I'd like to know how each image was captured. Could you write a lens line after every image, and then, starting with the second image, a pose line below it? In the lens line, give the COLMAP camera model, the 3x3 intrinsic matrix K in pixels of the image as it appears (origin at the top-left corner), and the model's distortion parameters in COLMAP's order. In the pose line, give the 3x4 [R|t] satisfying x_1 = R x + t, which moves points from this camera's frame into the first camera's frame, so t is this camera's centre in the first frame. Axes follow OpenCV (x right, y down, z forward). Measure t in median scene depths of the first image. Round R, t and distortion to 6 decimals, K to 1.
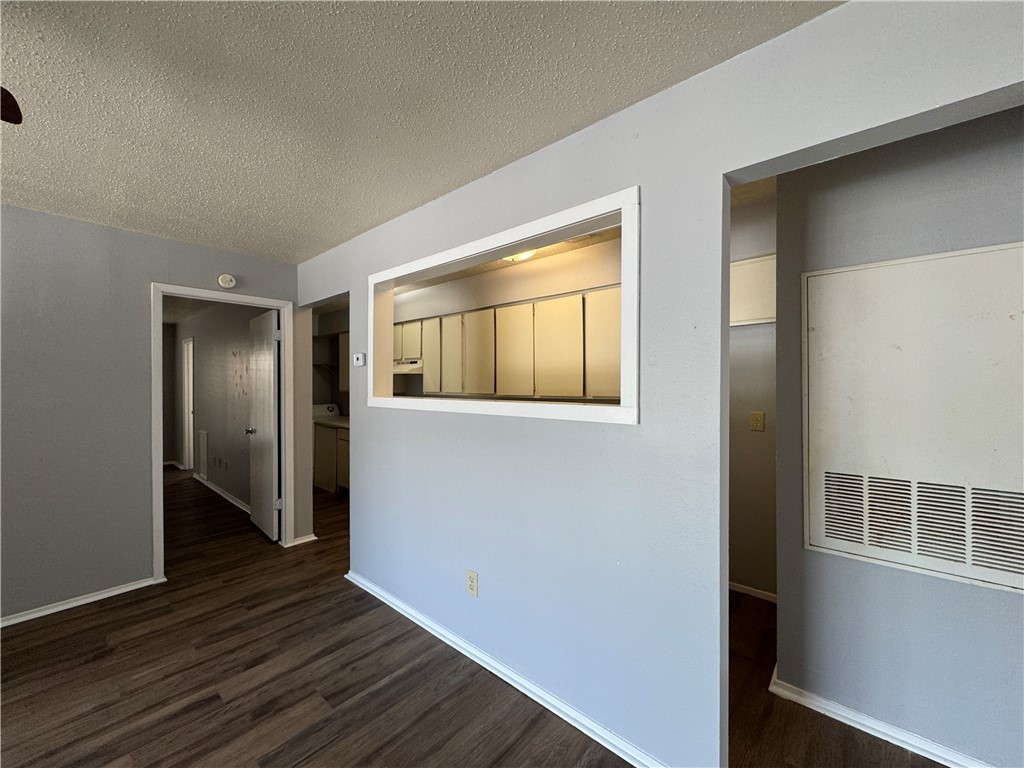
lens RADIAL K [[408.4, 0, 511.6], [0, 408.4, 383.8], [0, 0, 1]] dist [-0.003434, 0.000270]
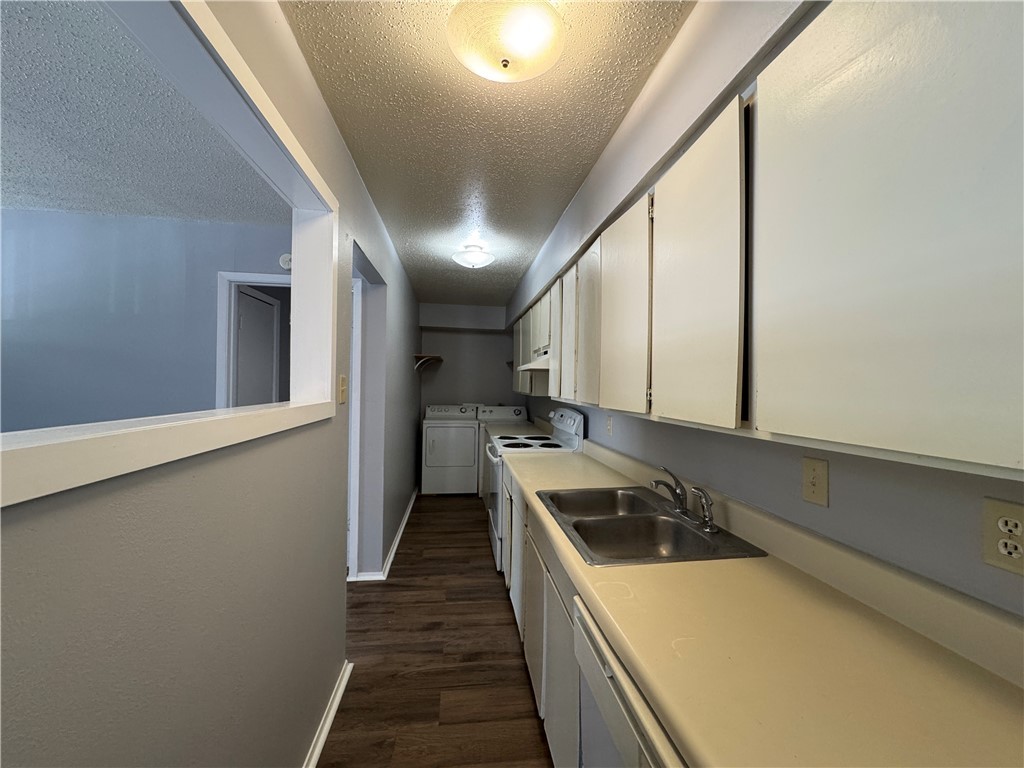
lens RADIAL K [[408.4, 0, 511.6], [0, 408.4, 383.8], [0, 0, 1]] dist [-0.003434, 0.000270]
pose [[0.756096, 0.016668, -0.654248, 0.272139], [-0.021101, 0.999777, 0.001086, 0.000891], [0.654121, 0.012984, 0.756279, 0.737879]]
